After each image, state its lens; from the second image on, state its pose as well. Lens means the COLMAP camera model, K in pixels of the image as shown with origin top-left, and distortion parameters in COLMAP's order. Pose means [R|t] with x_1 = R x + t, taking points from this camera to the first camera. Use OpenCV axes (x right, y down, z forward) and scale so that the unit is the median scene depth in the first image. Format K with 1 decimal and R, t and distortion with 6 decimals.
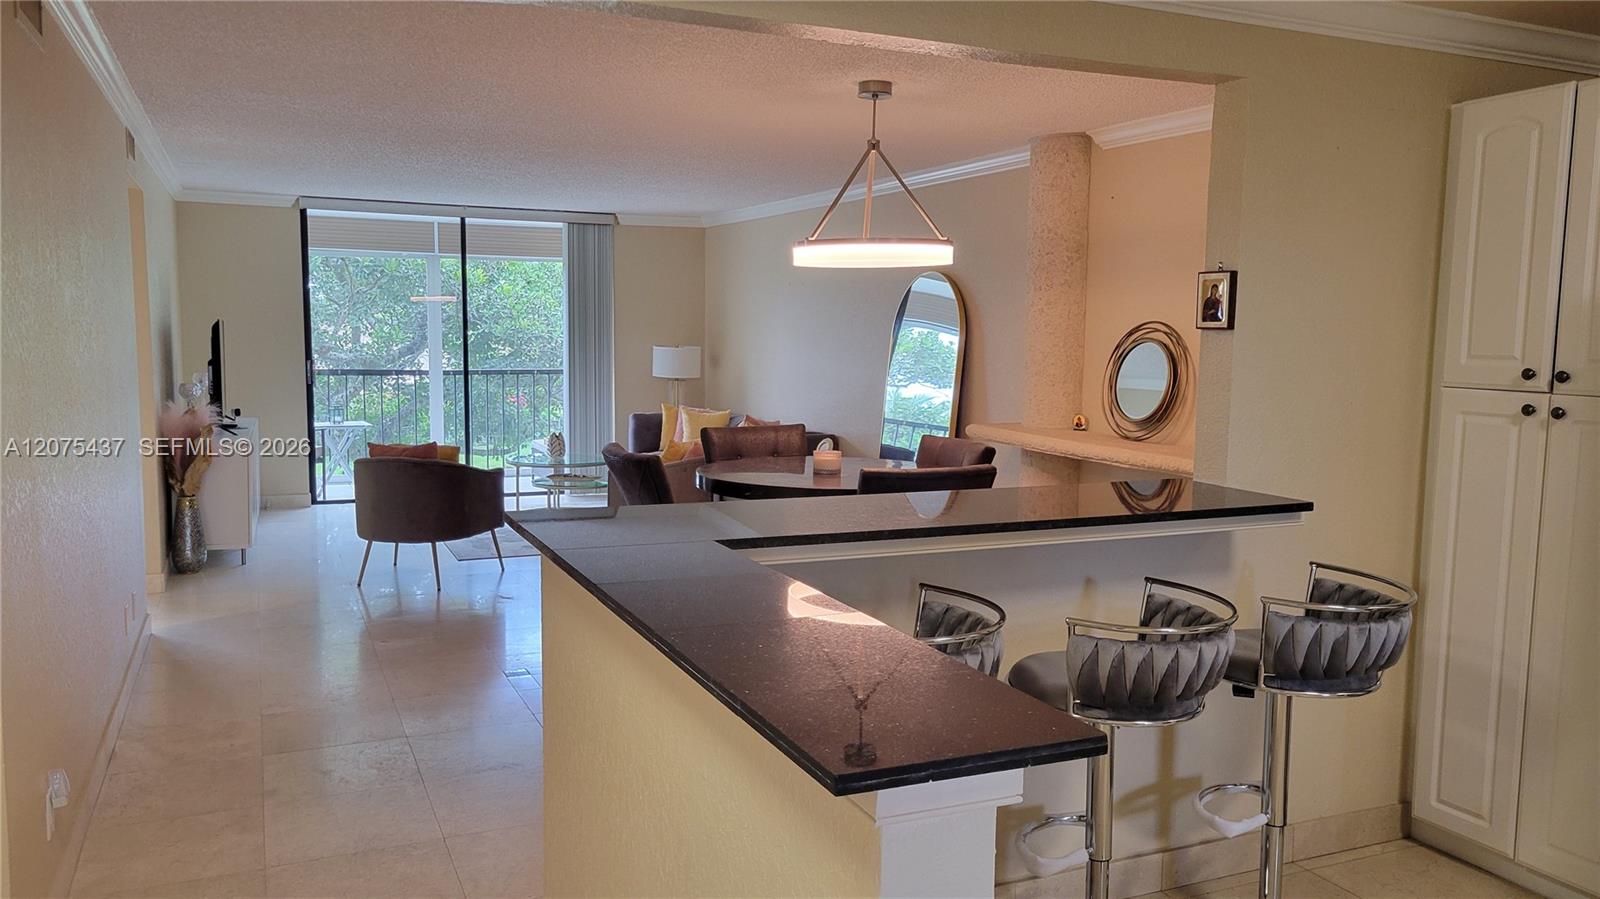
lens RADIAL K [[1204.3, 0, 800.9], [0, 1204.3, 454.3], [0, 0, 1]] dist [0.063260, -0.000279]
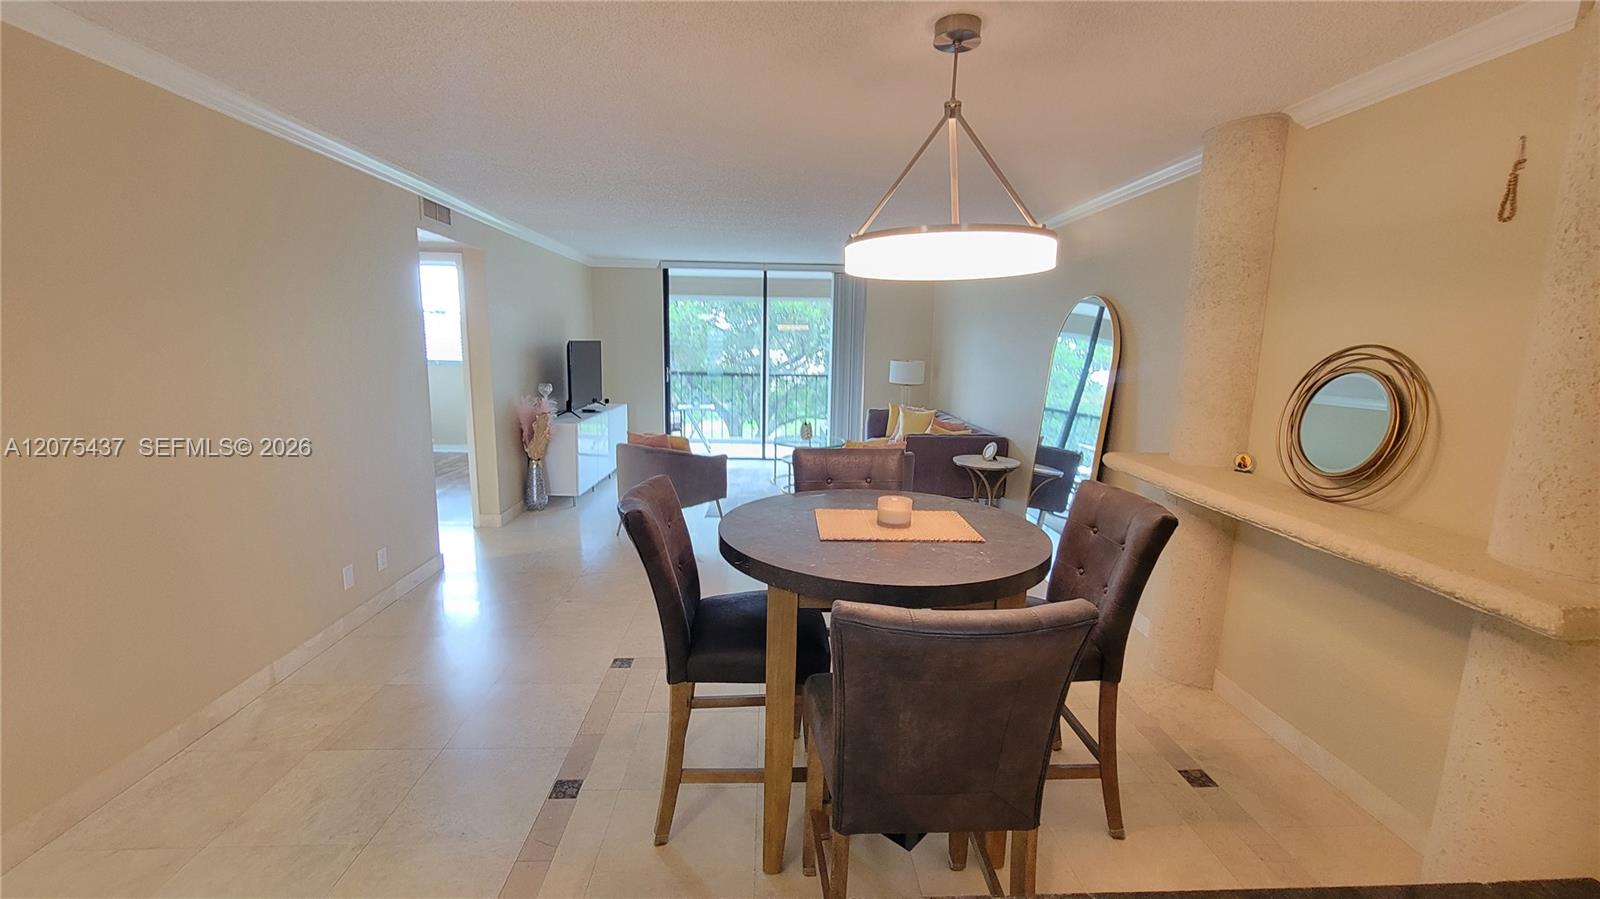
lens RADIAL K [[653.0, 0, 797.0], [0, 653.0, 450.1], [0, 0, 1]] dist [0.000975, 0.000438]
pose [[0.929371, 0.063624, -0.363624, 0.102926], [-0.043934, 0.997098, 0.062175, -0.049792], [0.366524, -0.041809, 0.929469, 0.448213]]
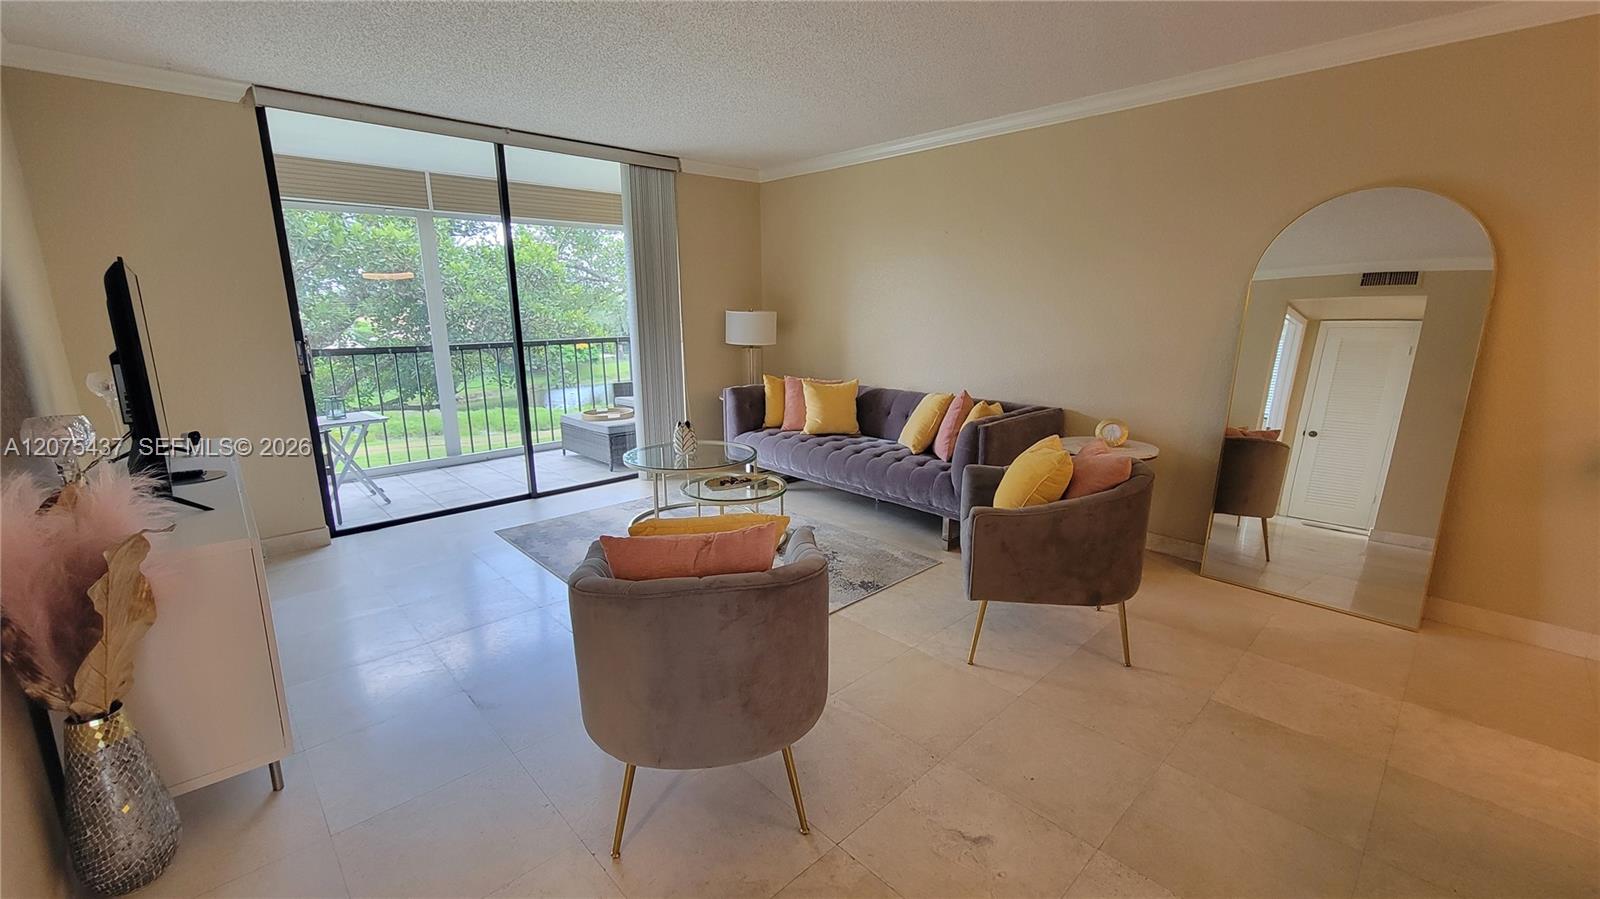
lens RADIAL K [[653.0, 0, 806.2], [0, 653.0, 450.6], [0, 0, 1]] dist [0.000975, 0.000438]
pose [[0.941640, -0.089579, 0.324484, -0.418698], [0.051957, 0.991068, 0.122821, -0.074015], [-0.332588, -0.098793, 0.937883, 0.885144]]
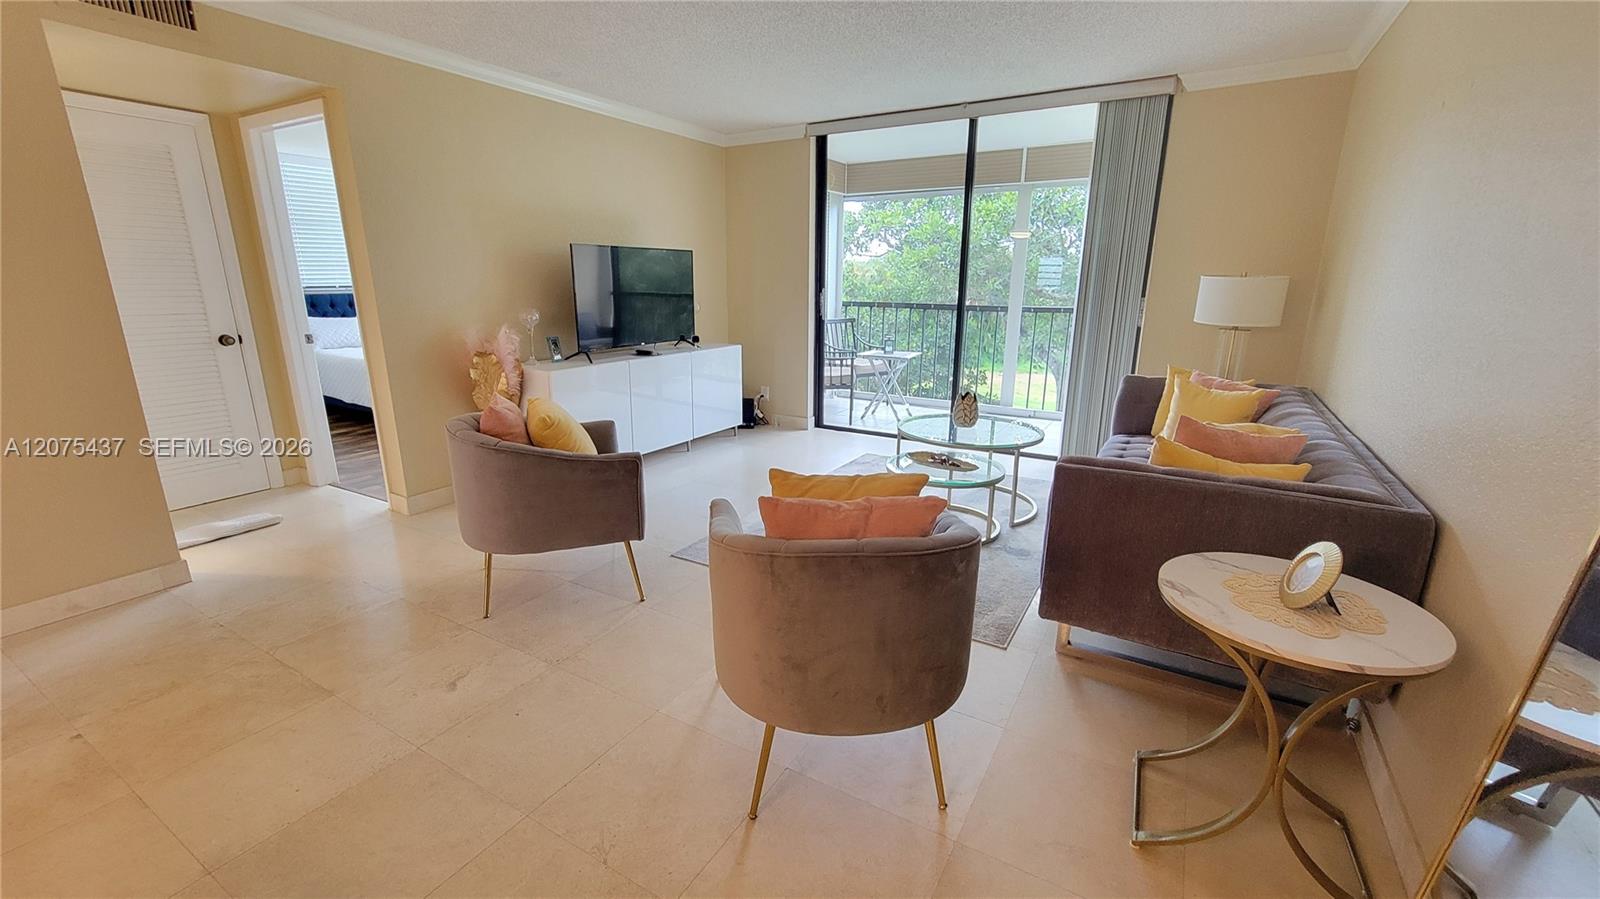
lens RADIAL K [[653.0, 0, 797.5], [0, 653.0, 451.2], [0, 0, 1]] dist [0.000975, 0.000438]
pose [[0.578215, 0.201541, -0.790600, 0.096517], [-0.082874, 0.978506, 0.188832, -0.078002], [0.811664, -0.043665, 0.582490, 1.059614]]
